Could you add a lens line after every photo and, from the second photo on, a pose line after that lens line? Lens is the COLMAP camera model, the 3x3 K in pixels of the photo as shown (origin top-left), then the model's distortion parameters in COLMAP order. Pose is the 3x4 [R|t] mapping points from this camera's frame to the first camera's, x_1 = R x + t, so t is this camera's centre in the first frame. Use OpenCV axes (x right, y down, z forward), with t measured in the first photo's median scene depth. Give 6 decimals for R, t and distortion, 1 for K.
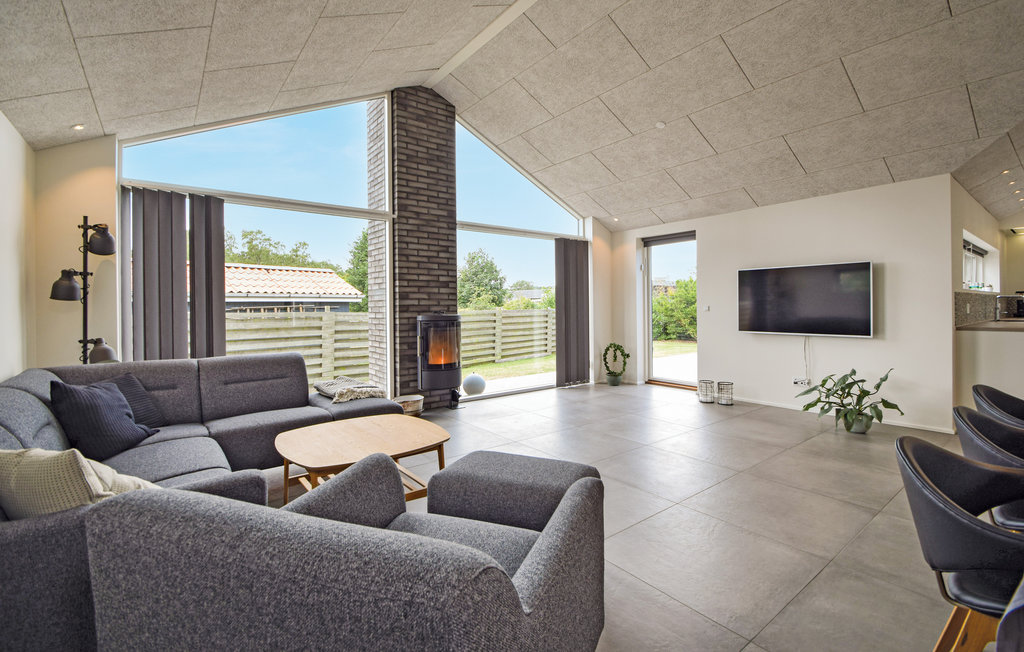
lens RADIAL K [[450.8, 0, 517.0], [0, 450.8, 306.9], [0, 0, 1]] dist [0.023083, -0.022868]
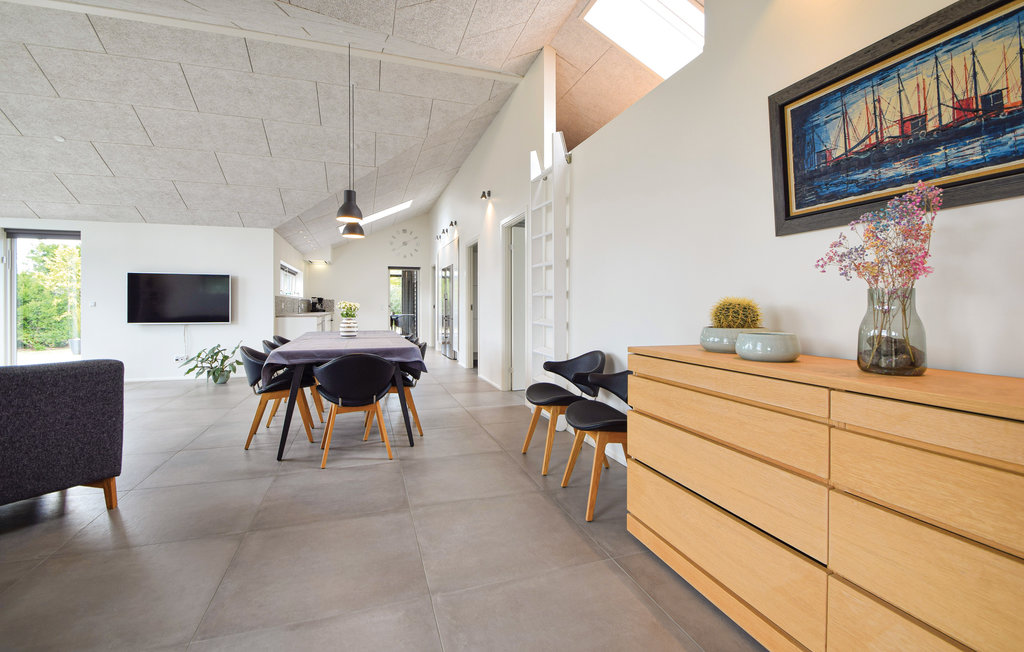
lens RADIAL K [[450.8, 0, 517.0], [0, 450.8, 306.9], [0, 0, 1]] dist [0.023083, -0.022868]
pose [[0.333636, 0.009822, 0.942651, -0.372028], [-0.001079, 0.999949, -0.010038, 0.027383], [-0.942701, 0.002332, 0.333630, -0.468245]]
